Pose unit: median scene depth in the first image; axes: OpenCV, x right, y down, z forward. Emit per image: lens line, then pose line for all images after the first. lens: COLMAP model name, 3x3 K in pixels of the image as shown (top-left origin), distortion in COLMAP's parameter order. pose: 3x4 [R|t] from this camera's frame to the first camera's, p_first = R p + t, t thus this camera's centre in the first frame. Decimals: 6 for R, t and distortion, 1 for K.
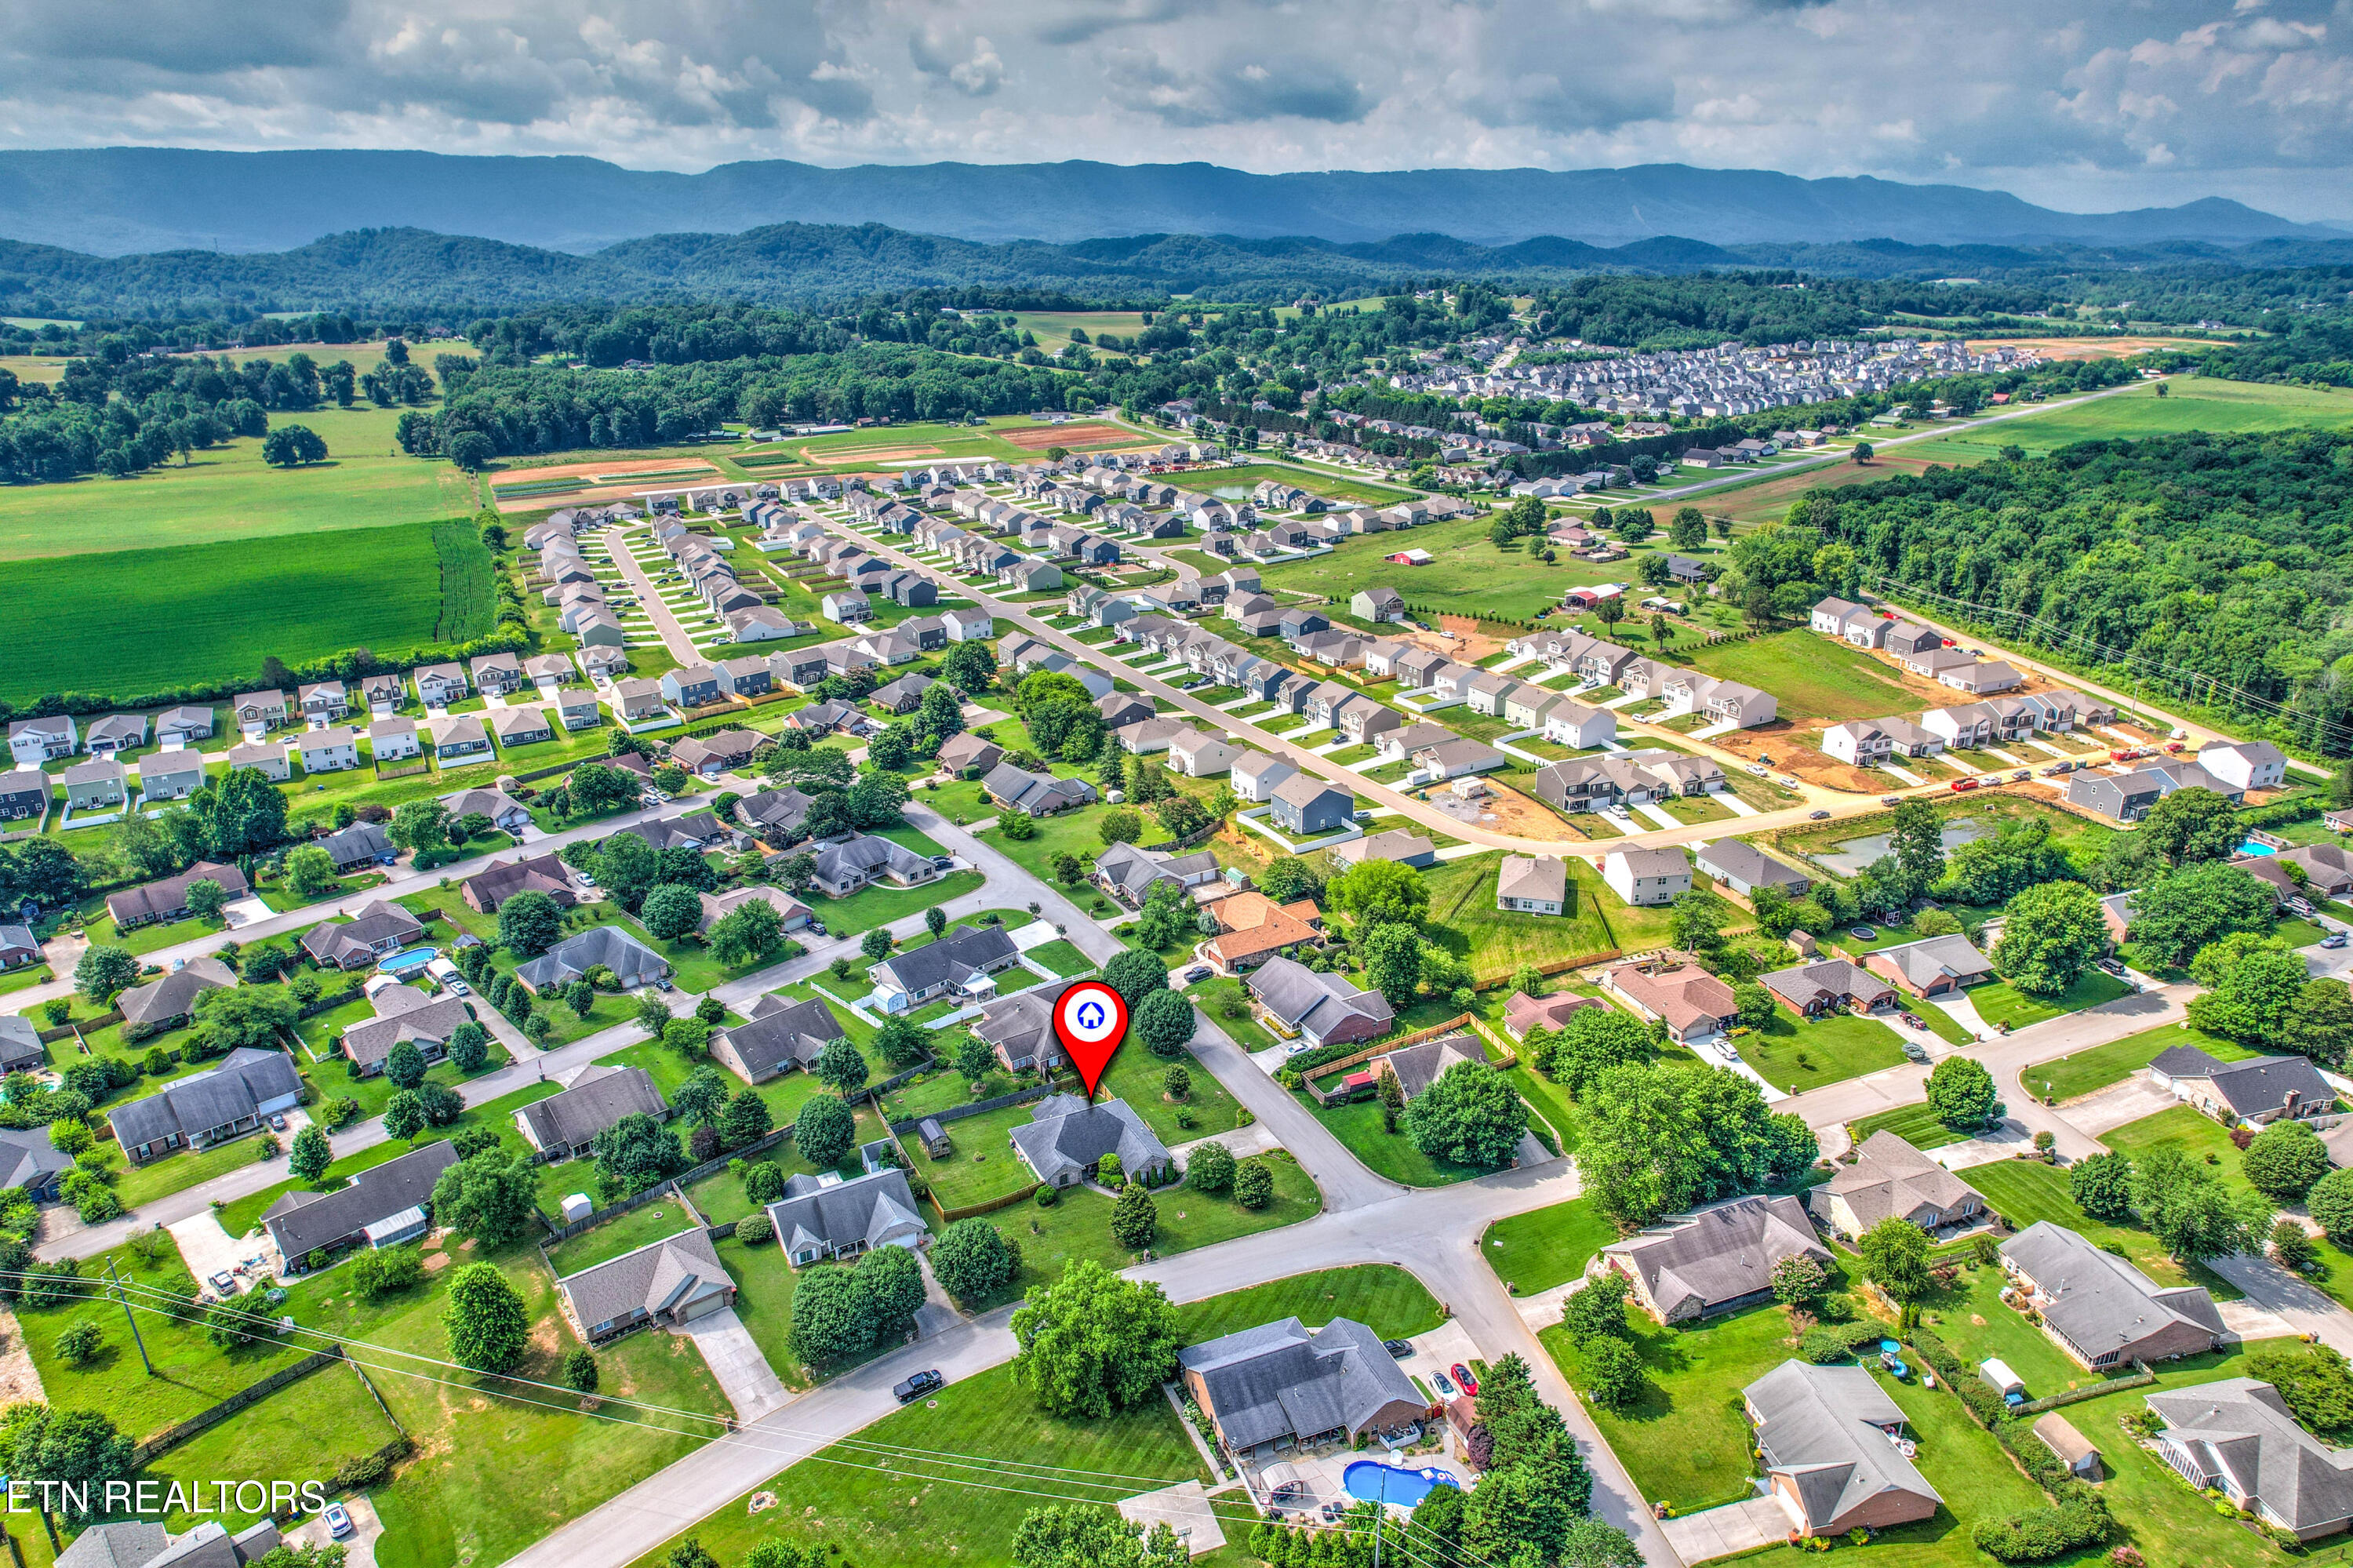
lens RADIAL K [[1499.0, 0, 1176.5], [0, 1499.0, 784.0], [0, 0, 1]] dist [-0.075186, 0.059092]
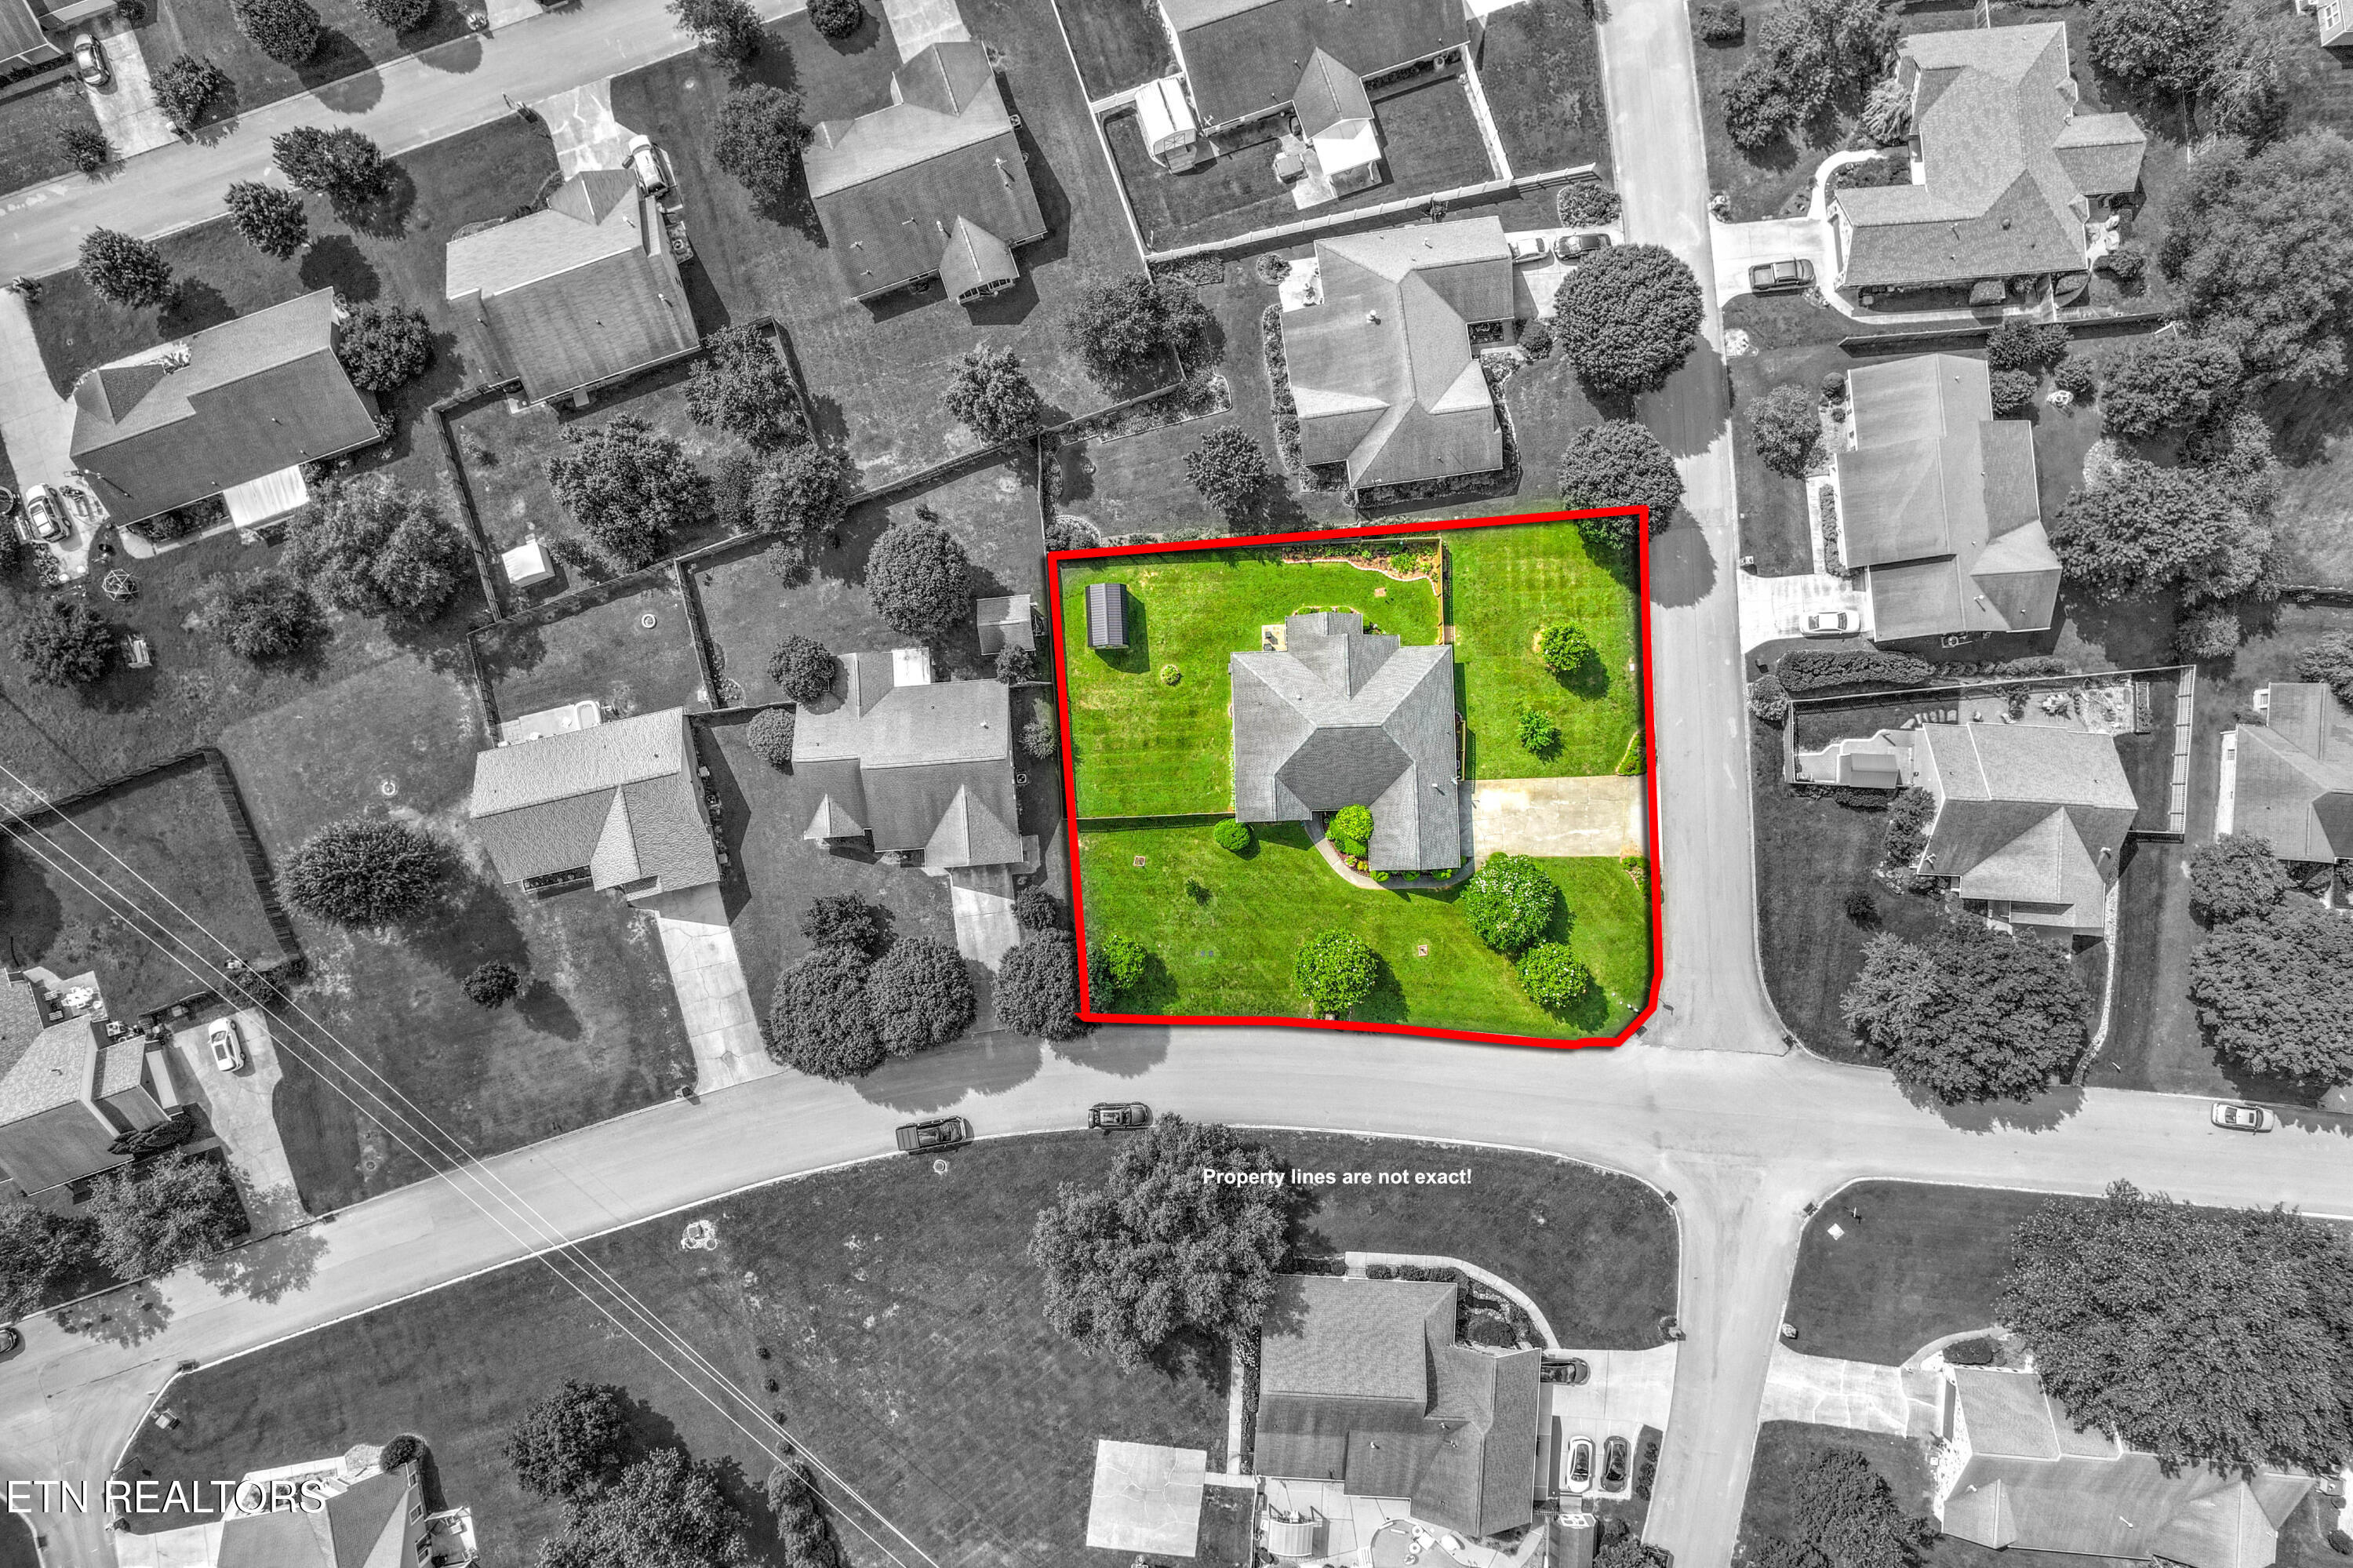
lens RADIAL K [[1499.0, 0, 1176.5], [0, 1499.0, 784.0], [0, 0, 1]] dist [-0.075186, 0.059092]
pose [[0.905227, 0.424653, -0.015307, -0.058258], [-0.144679, 0.341879, 0.928540, -0.157656], [0.399540, -0.838325, 0.370917, 0.422426]]
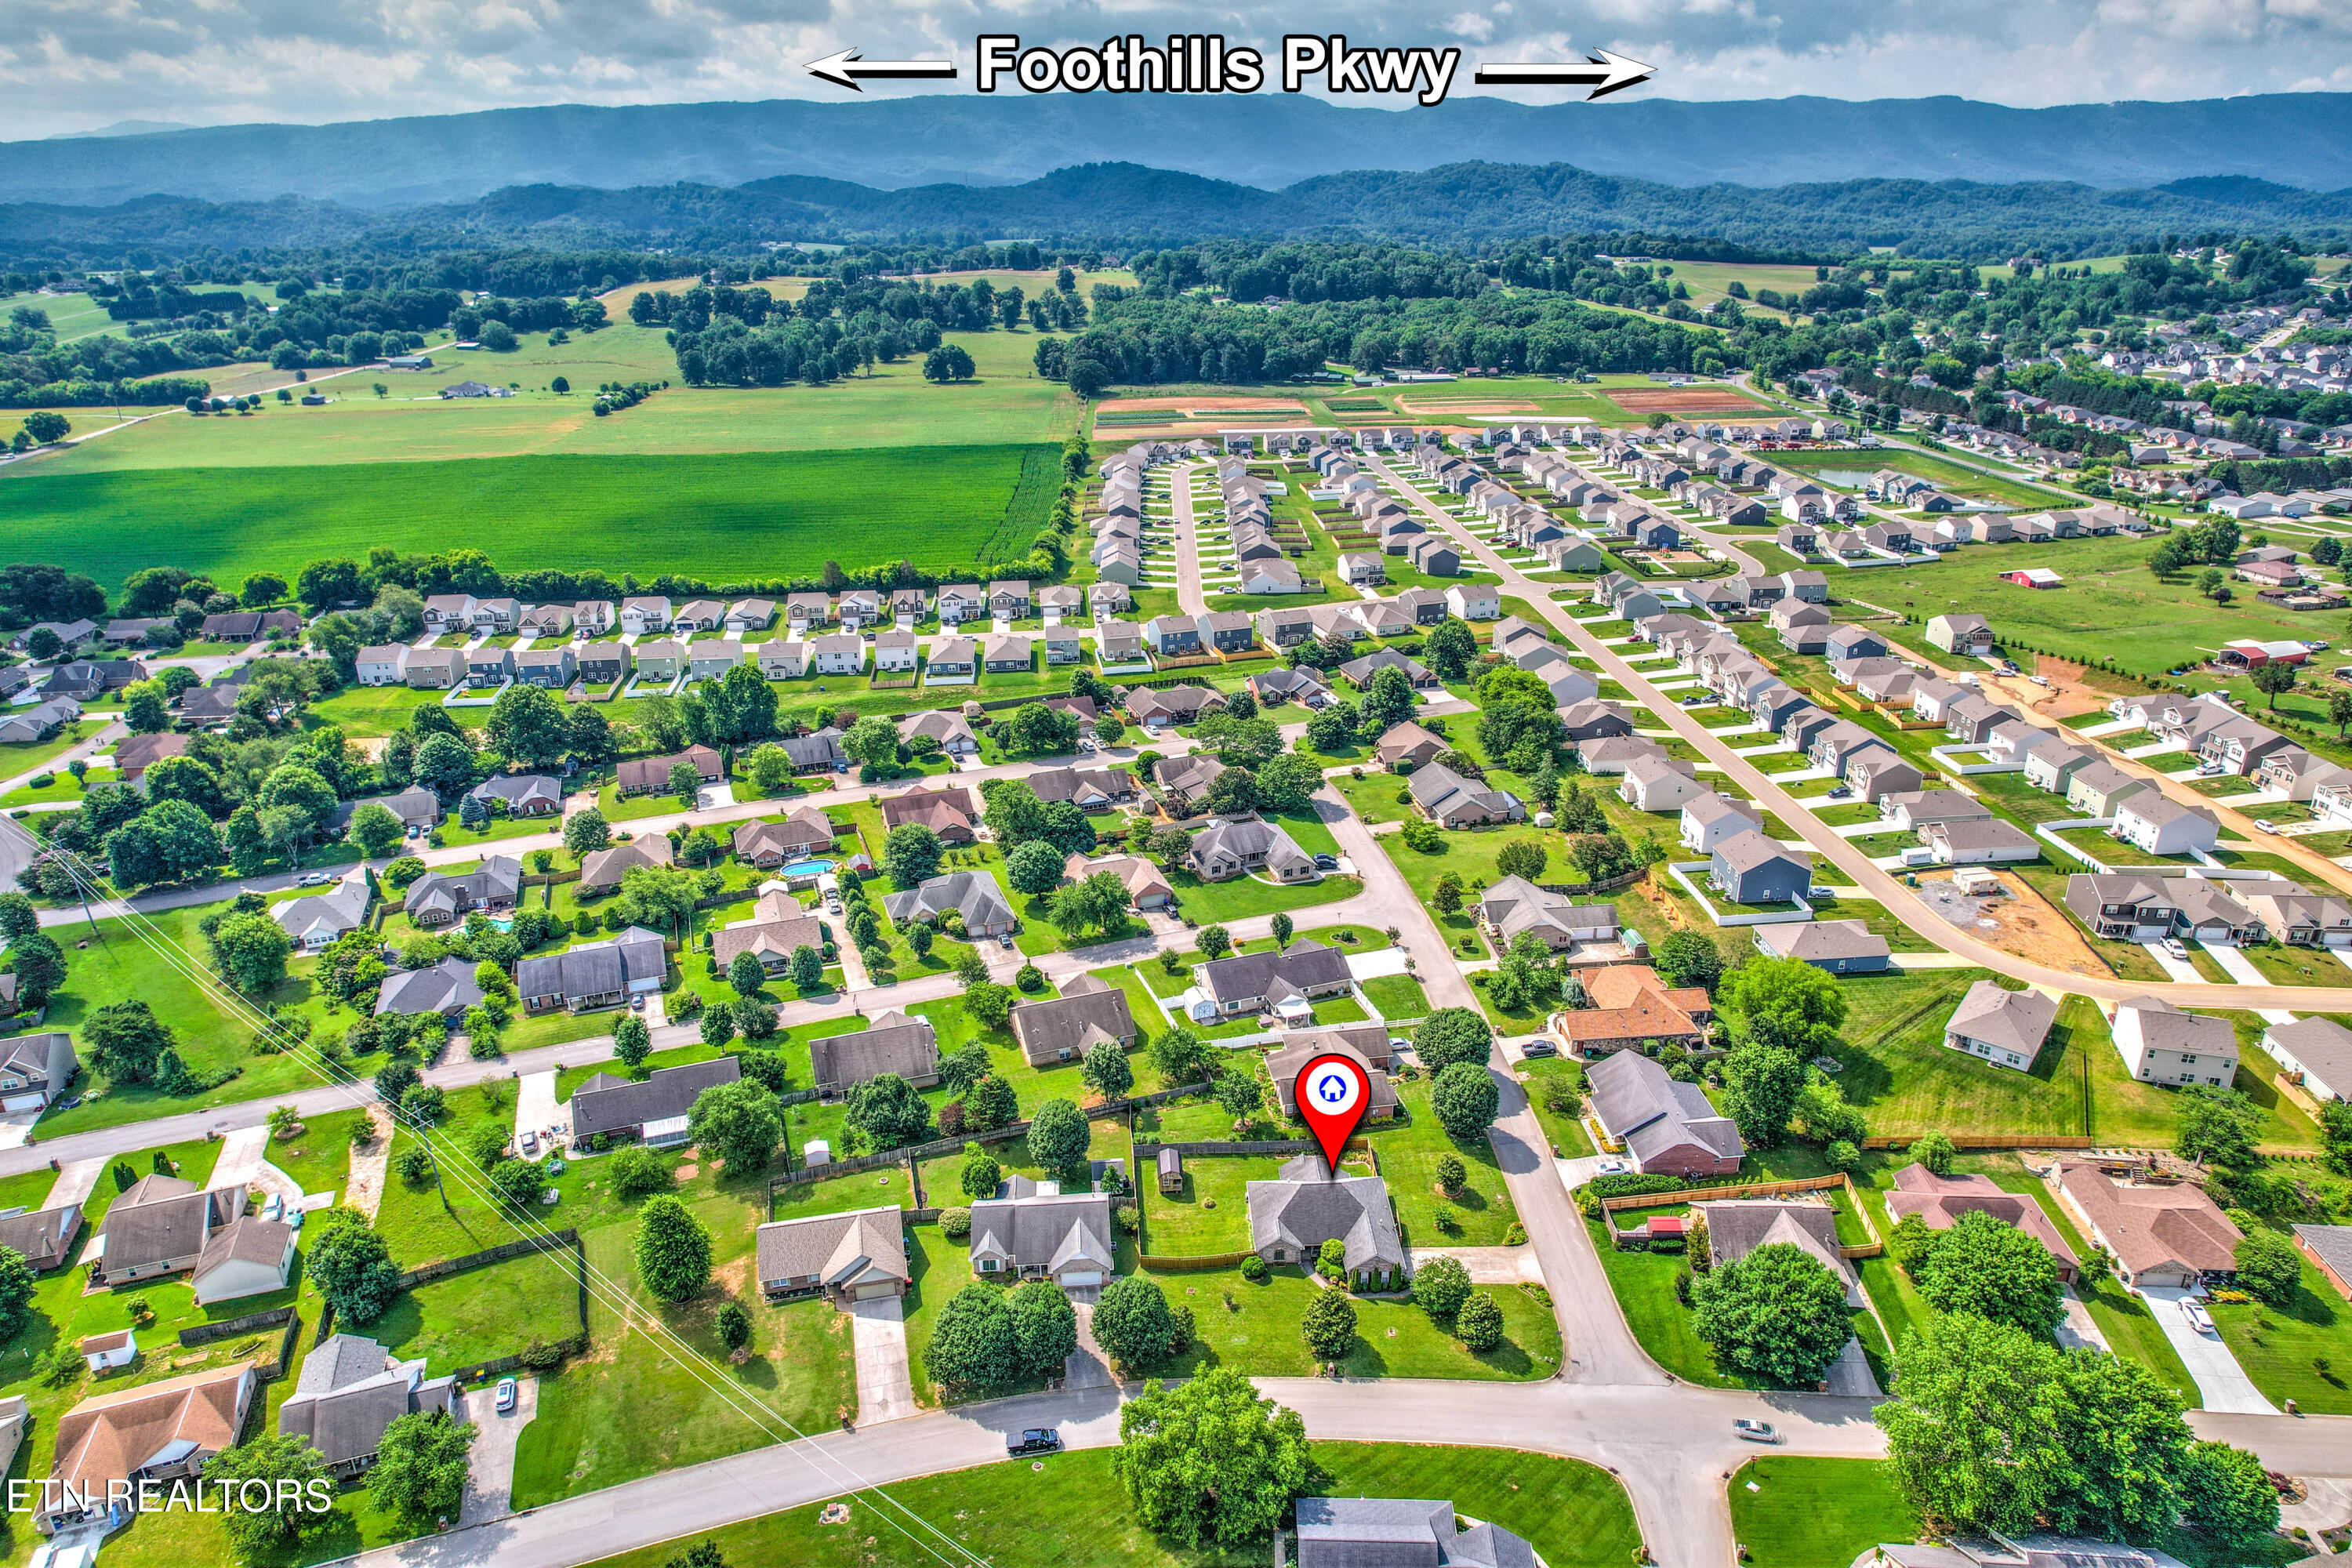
lens RADIAL K [[1498.3, 0, 1176.0], [0, 1498.3, 784.0], [0, 0, 1]] dist [-0.075186, 0.059092]
pose [[0.906643, 0.157454, -0.391417, 0.095919], [-0.142830, 0.987517, 0.066406, -0.036774], [0.396987, -0.004301, 0.917814, 0.081707]]
